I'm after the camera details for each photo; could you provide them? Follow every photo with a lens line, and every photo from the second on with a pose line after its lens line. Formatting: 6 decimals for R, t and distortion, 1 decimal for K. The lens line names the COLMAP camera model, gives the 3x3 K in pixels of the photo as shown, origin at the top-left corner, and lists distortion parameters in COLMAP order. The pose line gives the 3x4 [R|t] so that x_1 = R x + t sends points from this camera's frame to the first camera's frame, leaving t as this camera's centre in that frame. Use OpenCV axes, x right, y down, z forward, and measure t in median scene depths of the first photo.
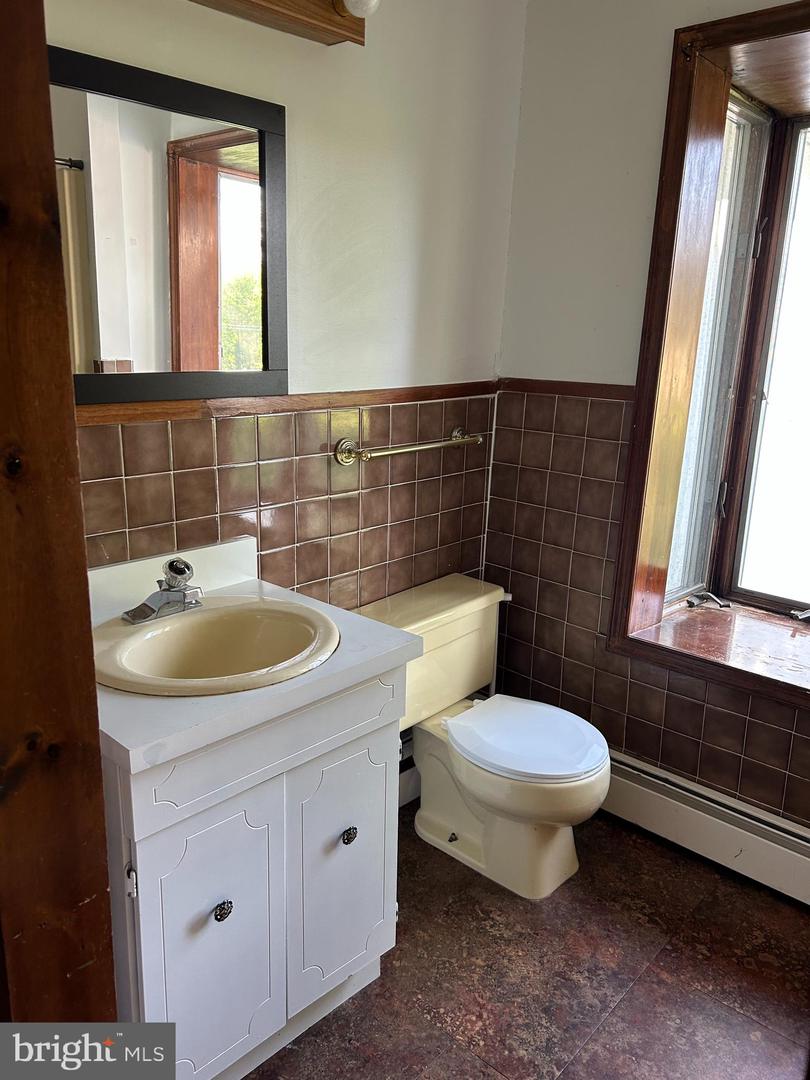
lens RADIAL K [[816.5, 0, 406.5], [0, 816.5, 536.5], [0, 0, 1]] dist [0.065288, -0.088297]
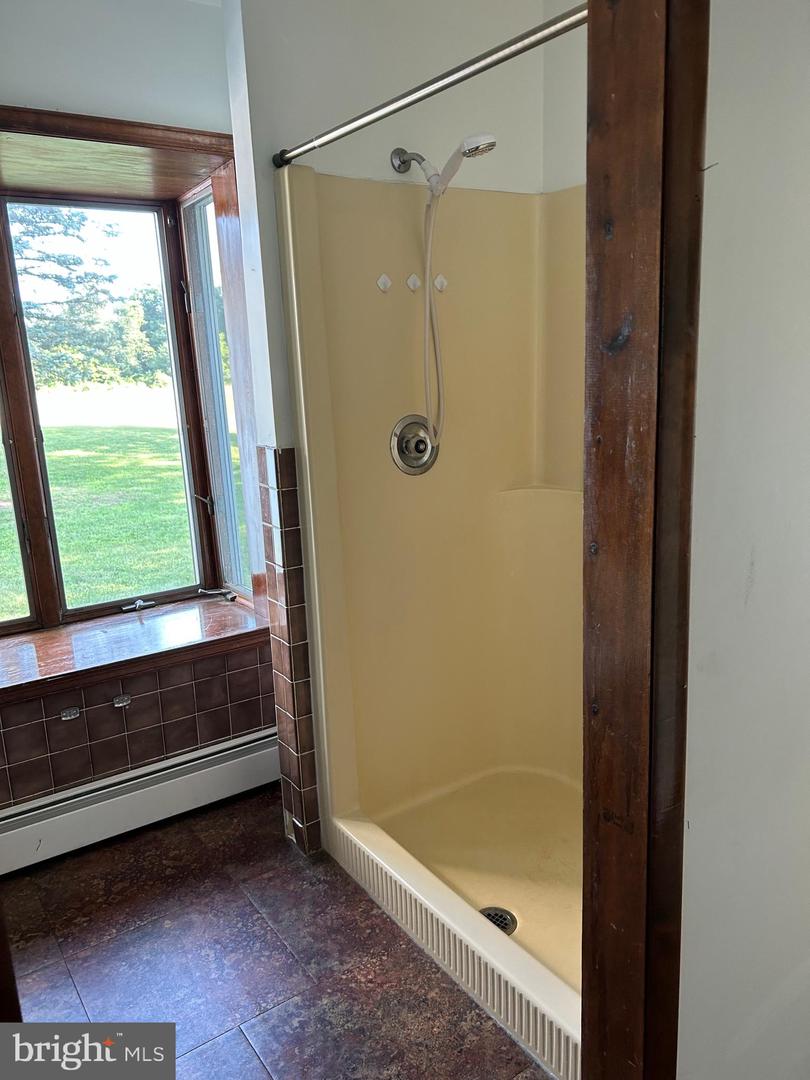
lens RADIAL K [[816.5, 0, 406.3], [0, 816.5, 542.5], [0, 0, 1]] dist [0.065288, -0.088297]
pose [[0.205817, -0.243313, 0.947860, -0.527393], [0.294921, 0.938985, 0.176996, -0.060254], [-0.933092, 0.243115, 0.265017, 0.162096]]
